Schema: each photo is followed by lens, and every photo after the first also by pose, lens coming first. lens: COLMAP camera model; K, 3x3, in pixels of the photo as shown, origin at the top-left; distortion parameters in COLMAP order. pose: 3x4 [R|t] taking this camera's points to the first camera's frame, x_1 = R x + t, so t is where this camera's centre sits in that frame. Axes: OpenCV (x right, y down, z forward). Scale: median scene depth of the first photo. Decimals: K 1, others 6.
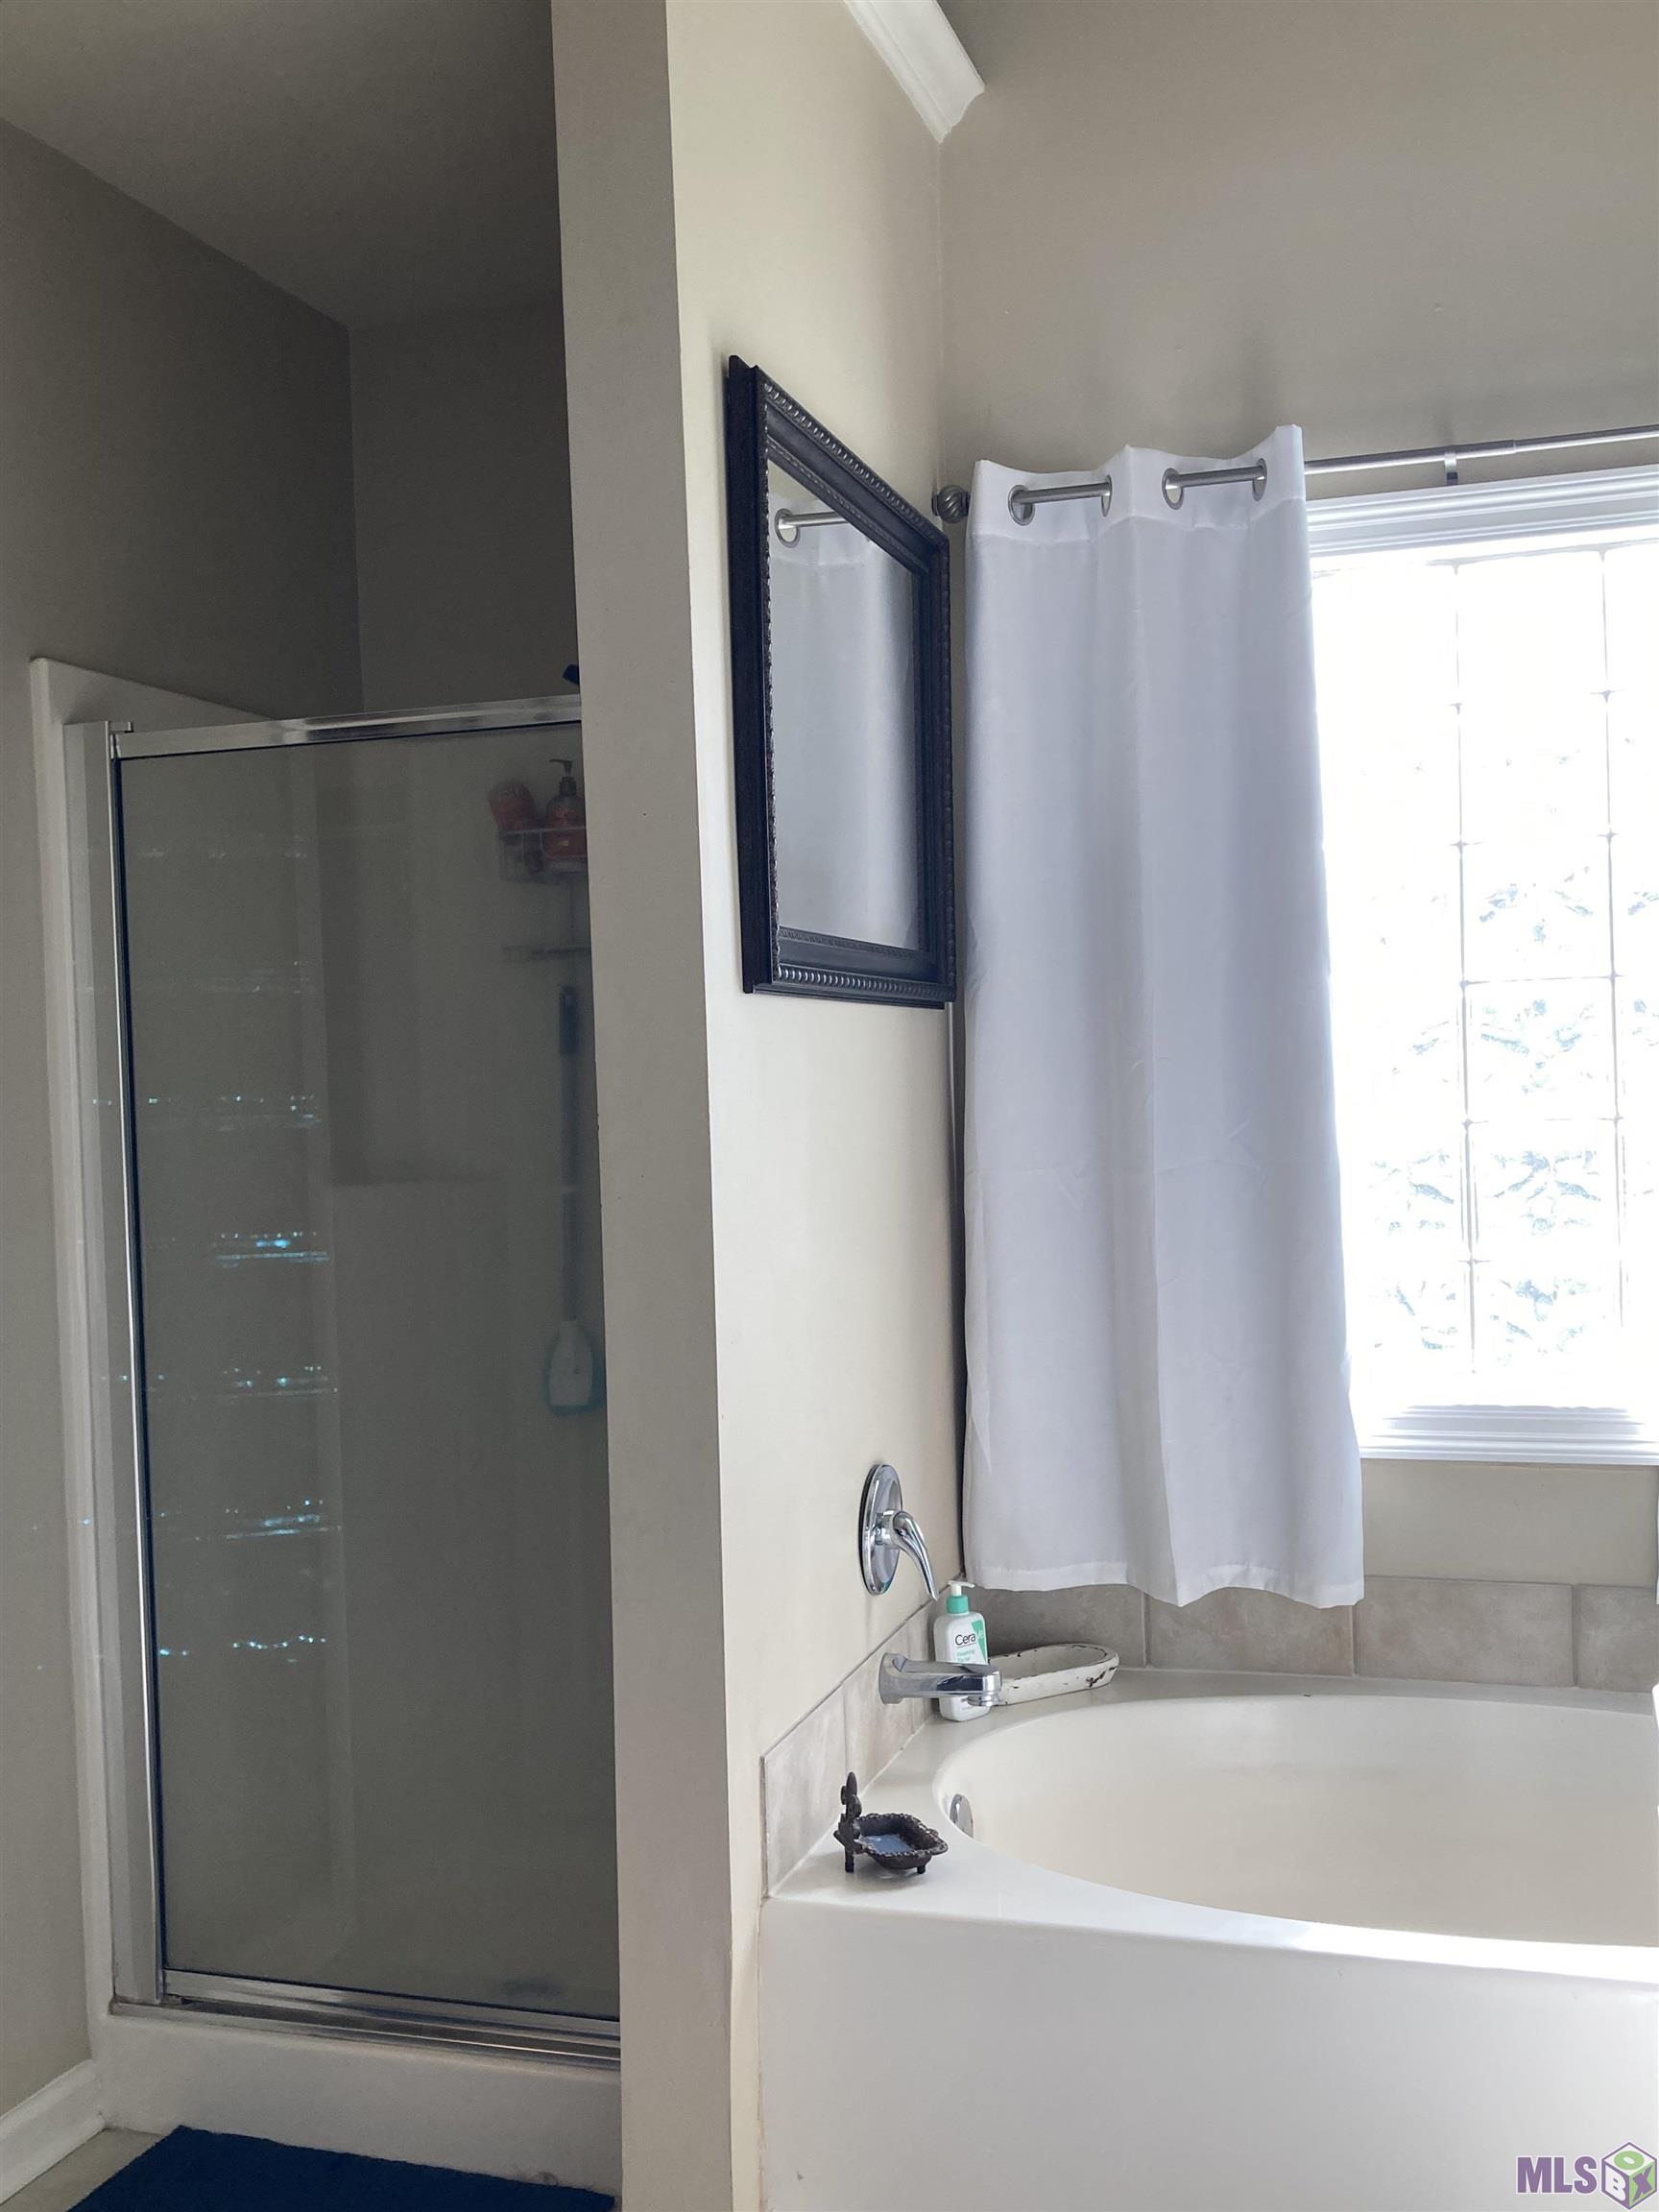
lens RADIAL K [[2192.0, 0, 844.0], [0, 2192.0, 1113.8], [0, 0, 1]] dist [0.026250, 0.000000]
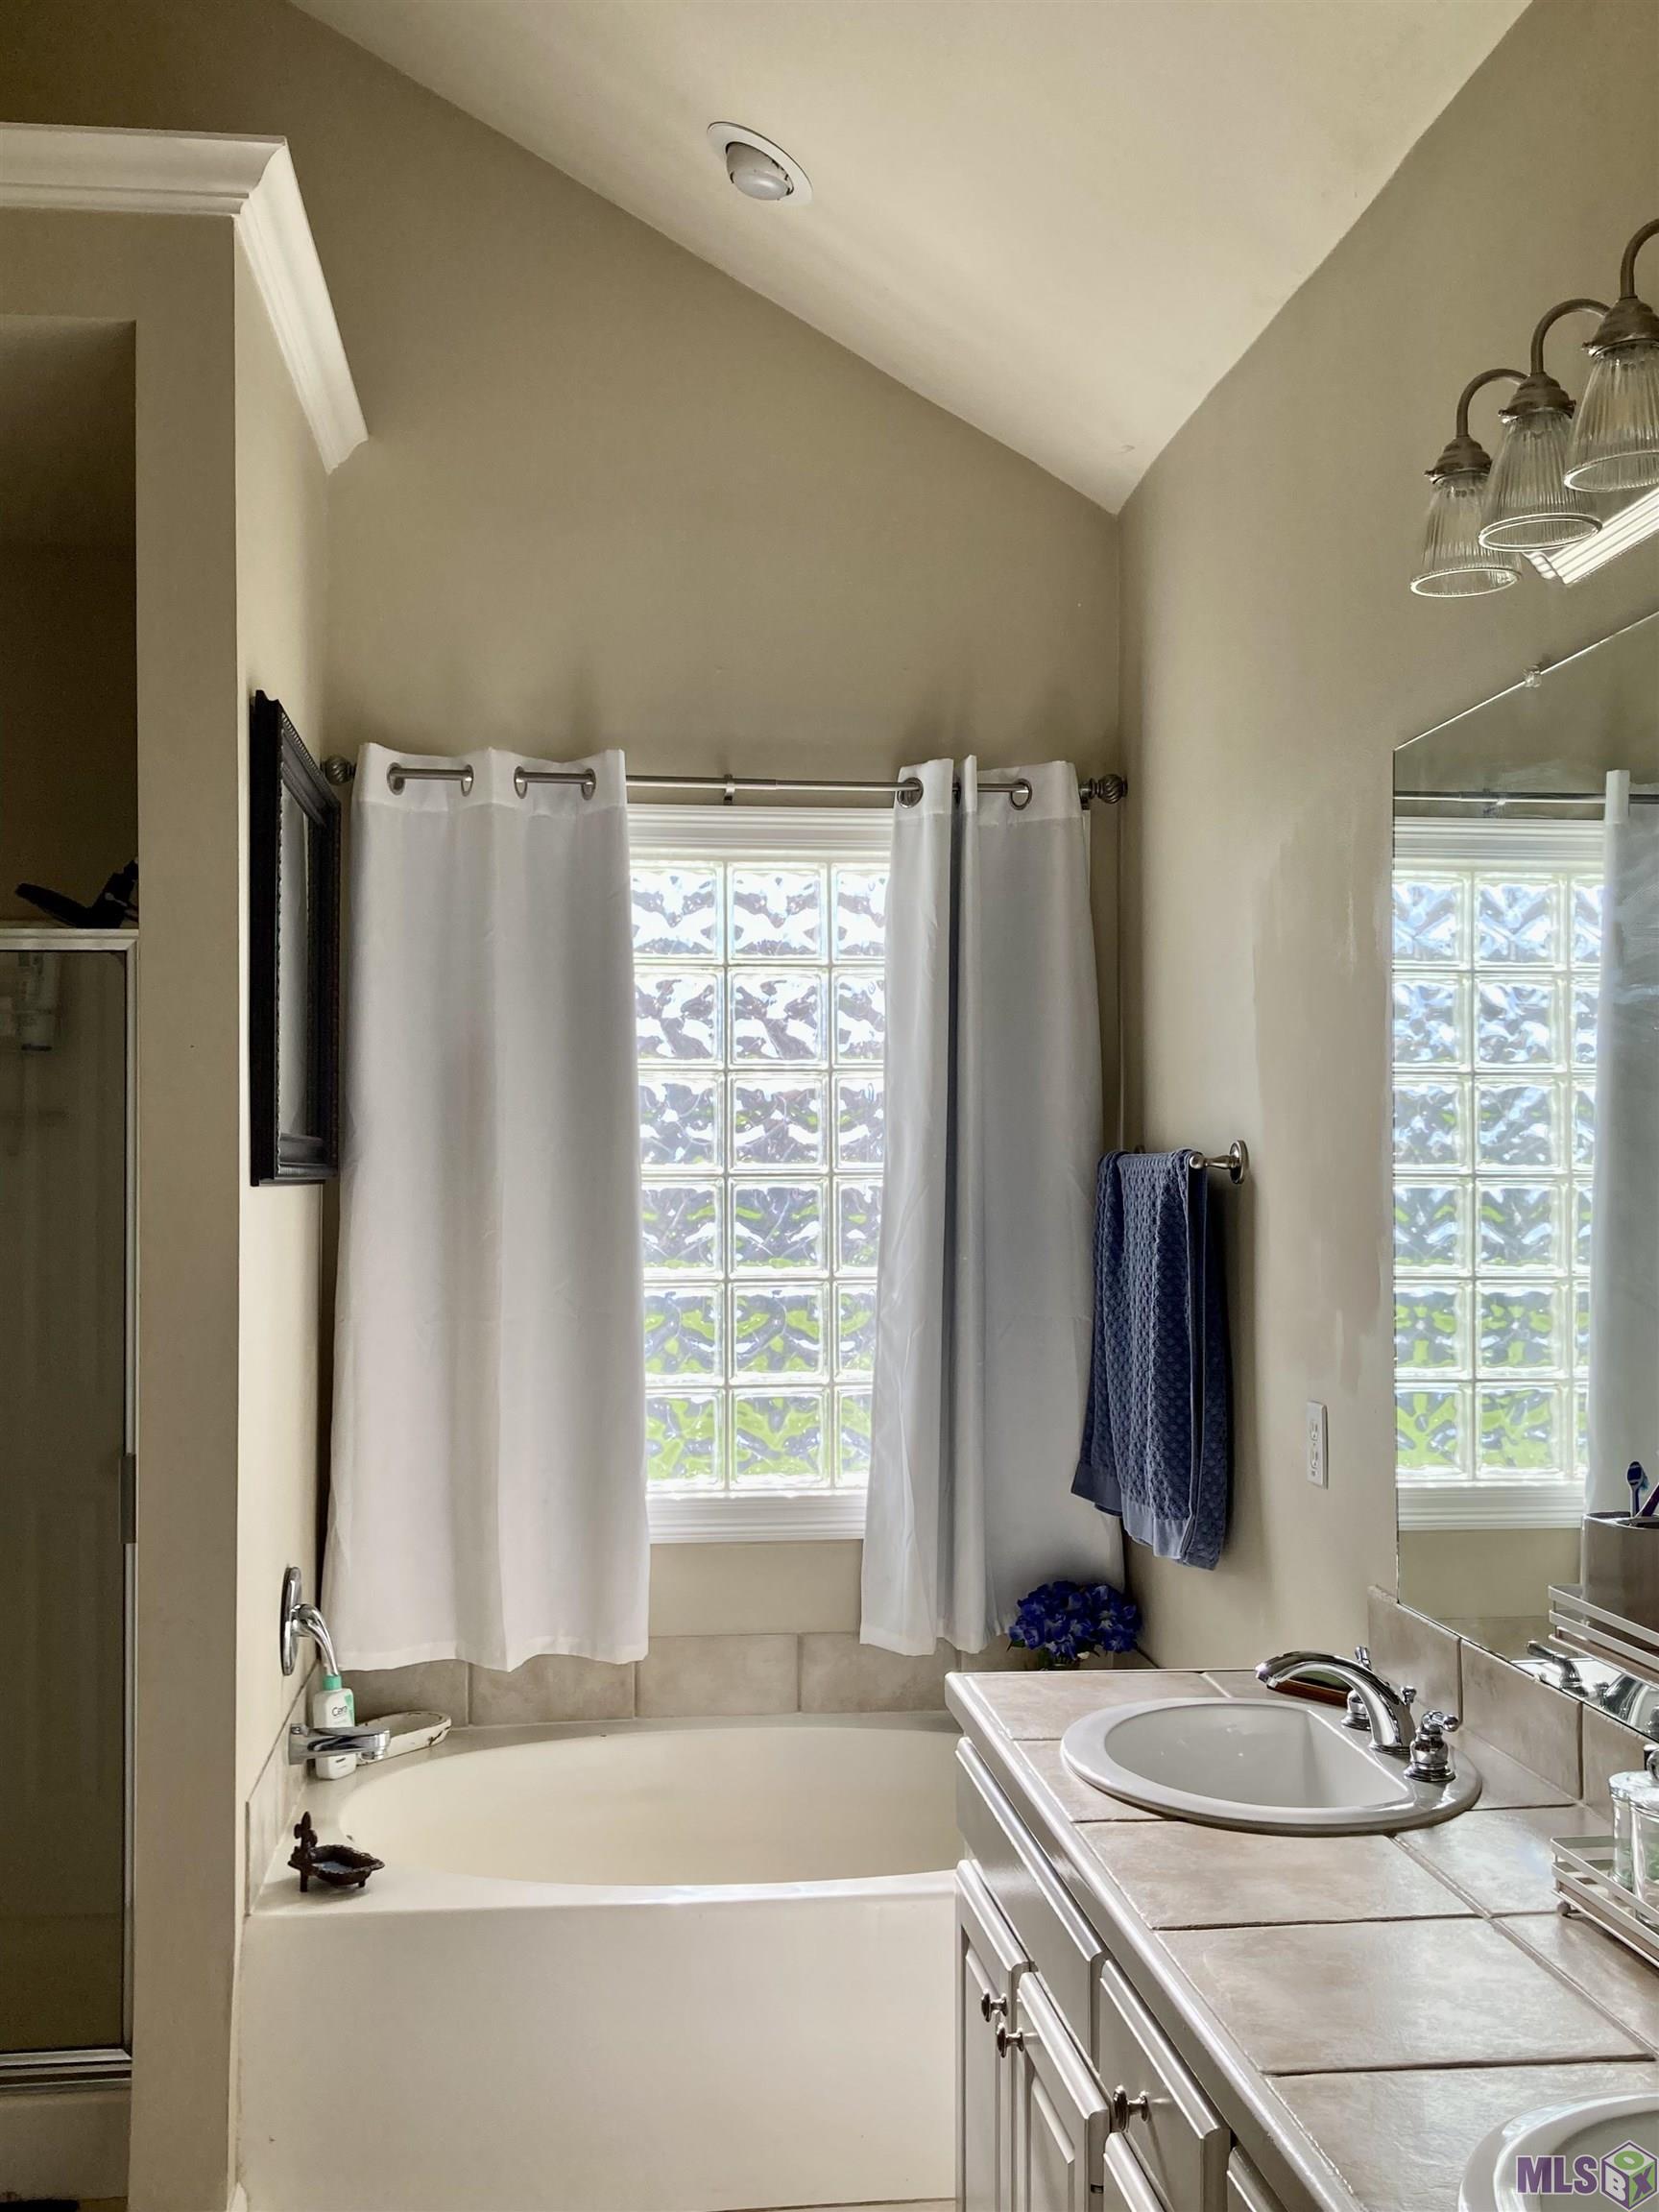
lens RADIAL K [[2192.0, 0, 820.1], [0, 2192.0, 1106.2], [0, 0, 1]] dist [0.026250, 0.000000]
pose [[0.912168, 0.040228, 0.407838, -0.204363], [-0.017071, 0.998036, -0.060264, -0.023598], [-0.409462, 0.048009, 0.911063, -0.221508]]
